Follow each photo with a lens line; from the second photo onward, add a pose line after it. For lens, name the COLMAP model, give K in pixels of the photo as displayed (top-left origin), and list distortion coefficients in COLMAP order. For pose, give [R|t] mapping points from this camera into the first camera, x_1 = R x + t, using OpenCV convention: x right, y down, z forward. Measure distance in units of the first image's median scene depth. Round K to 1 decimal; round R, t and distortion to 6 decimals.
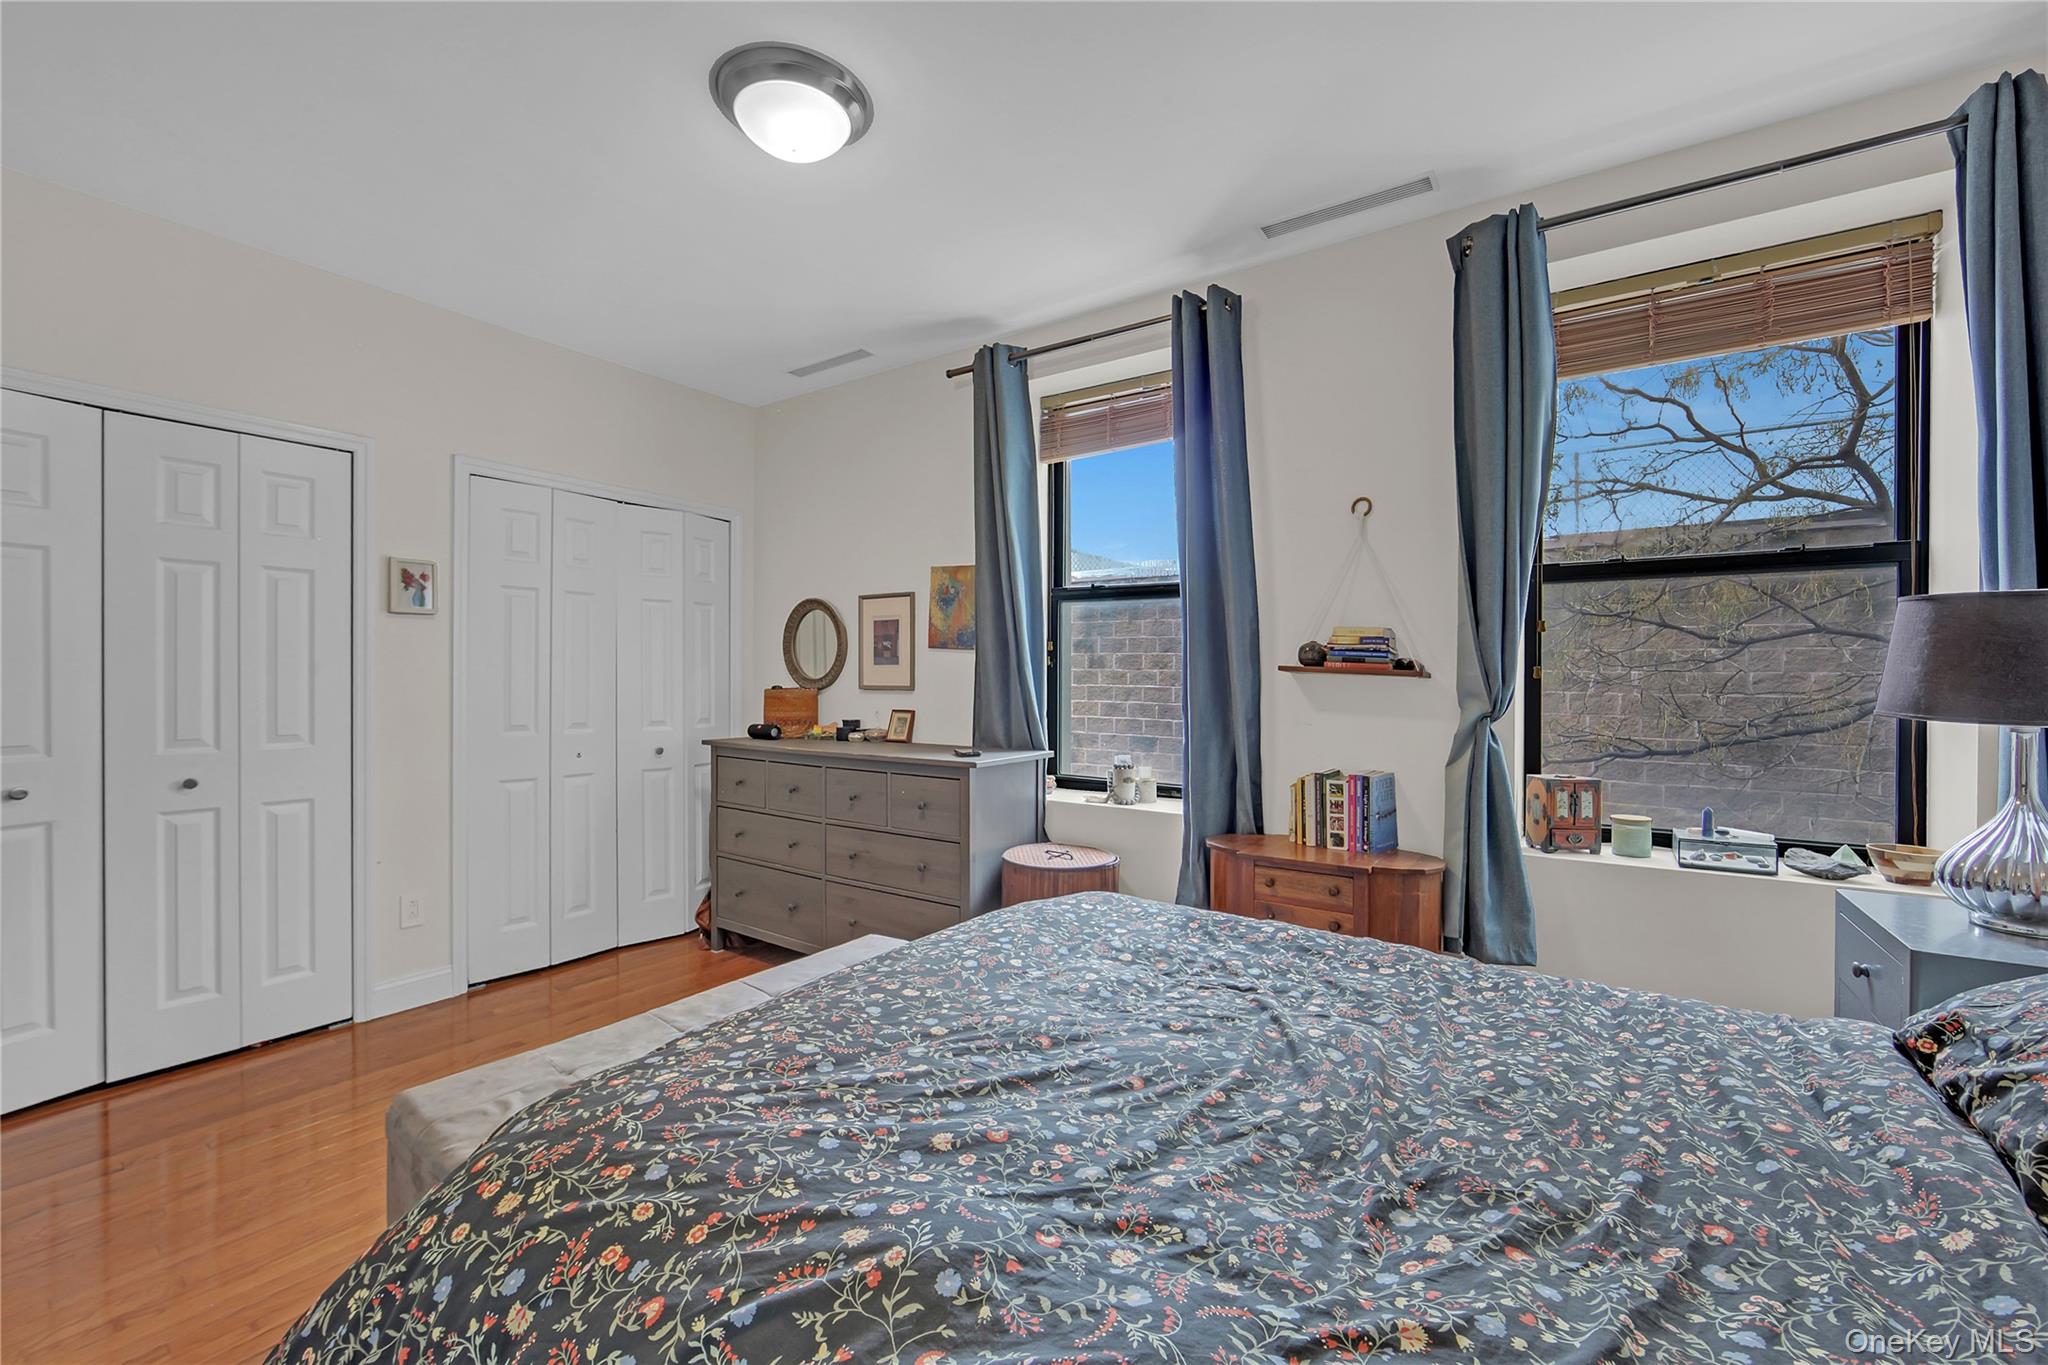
lens RADIAL K [[830.2, 0, 1022.4], [0, 830.2, 673.4], [0, 0, 1]] dist [-0.009336, 0.000092]
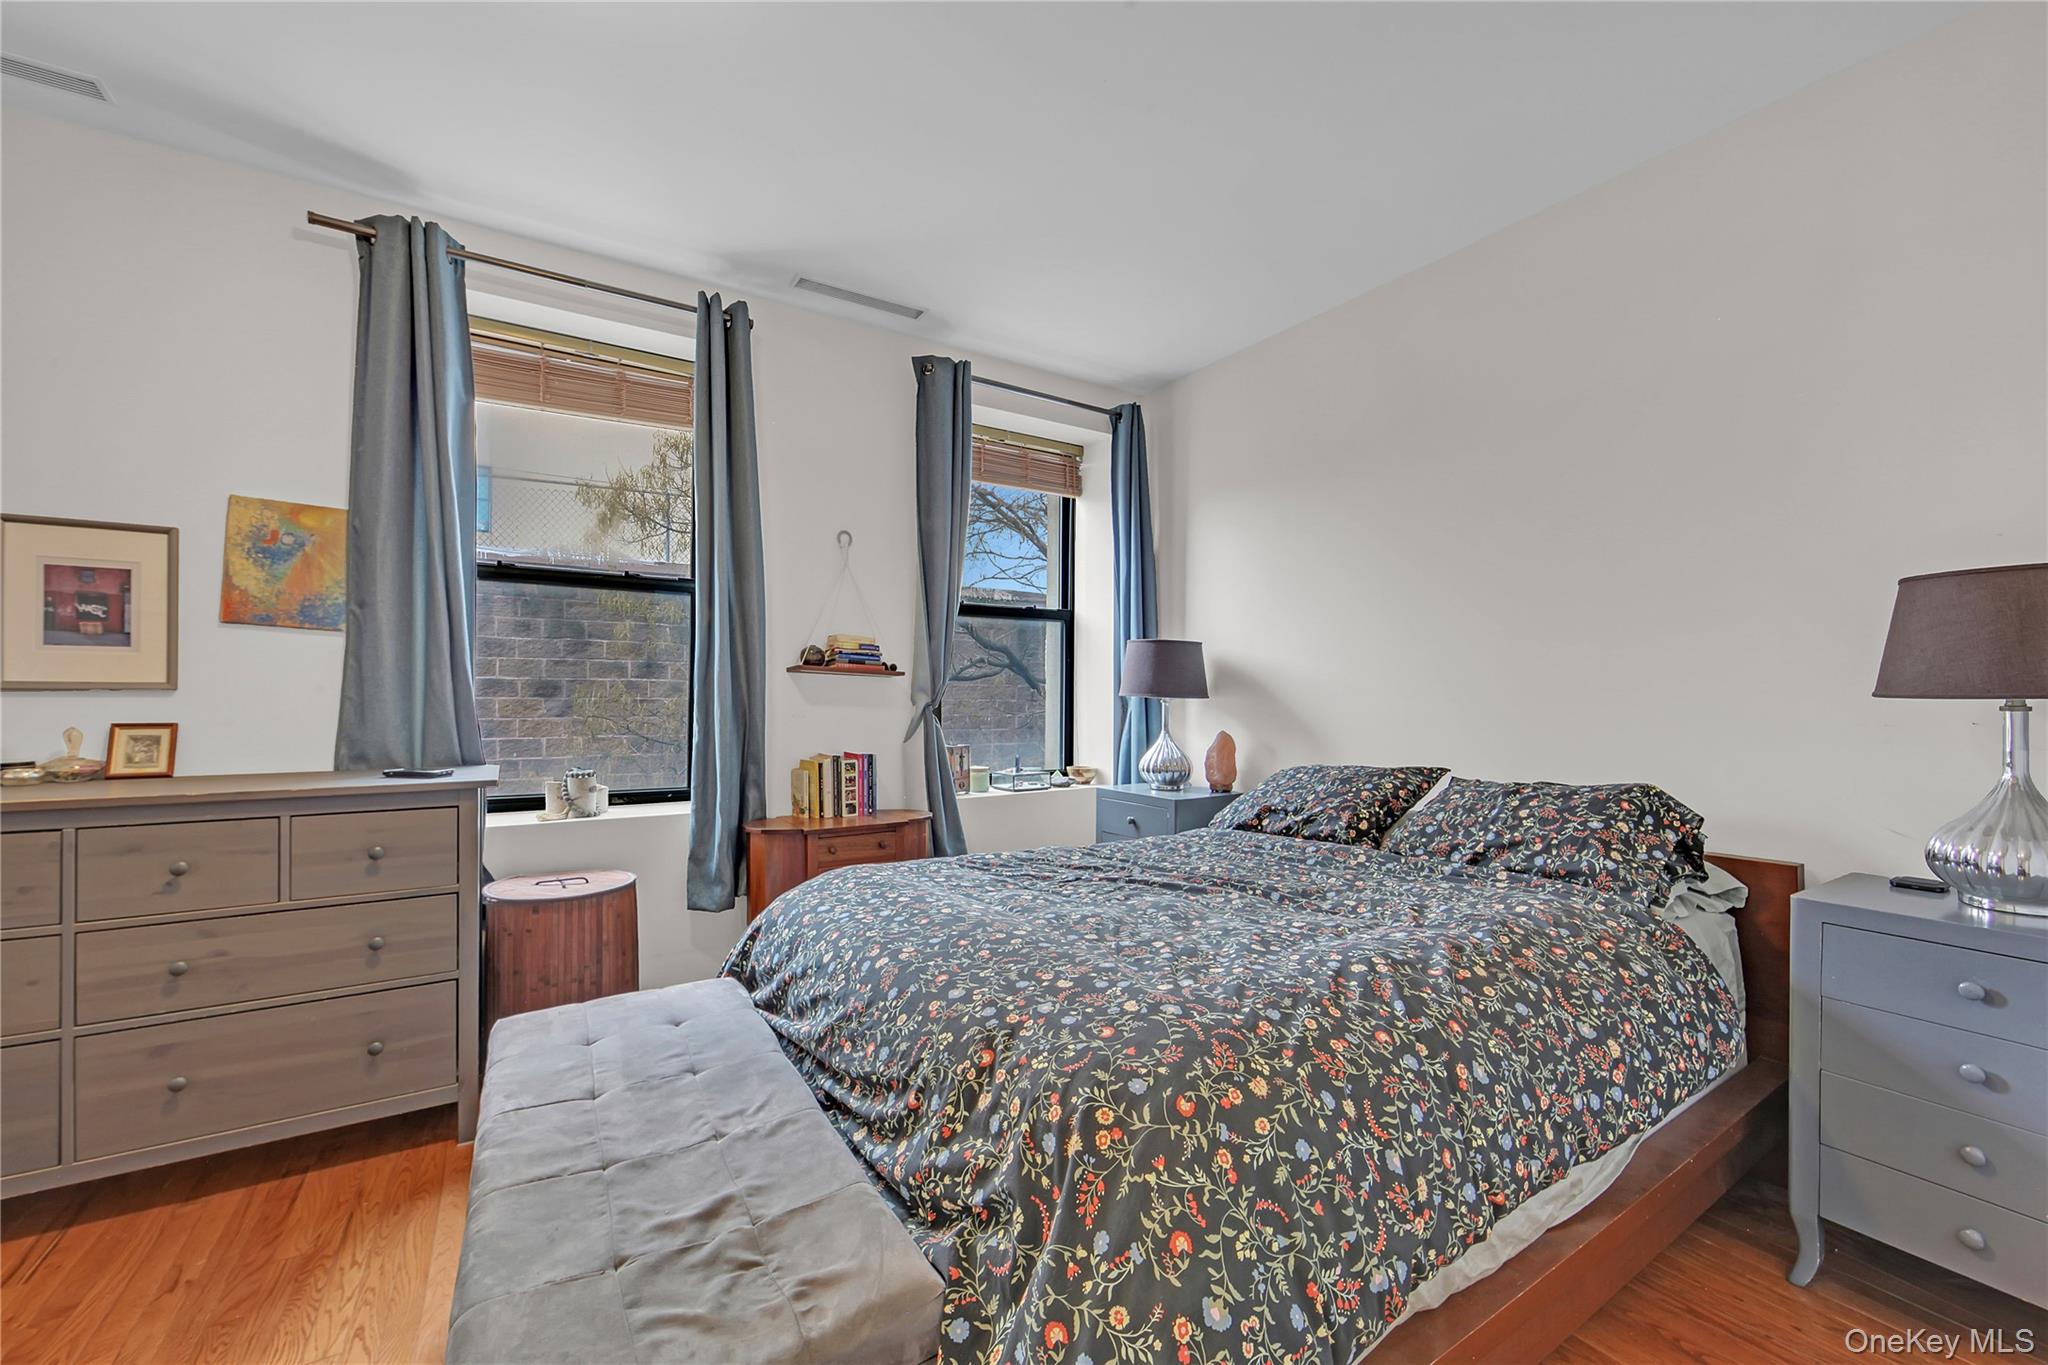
lens RADIAL K [[820.3, 0, 1024.0], [0, 820.3, 682.5], [0, 0, 1]] dist [-0.014778, 0.000027]
pose [[0.386175, 0.010669, 0.922364, -0.641008], [-0.005238, 0.999942, -0.009373, 0.025036], [-0.922411, -0.001212, 0.386209, 0.297959]]
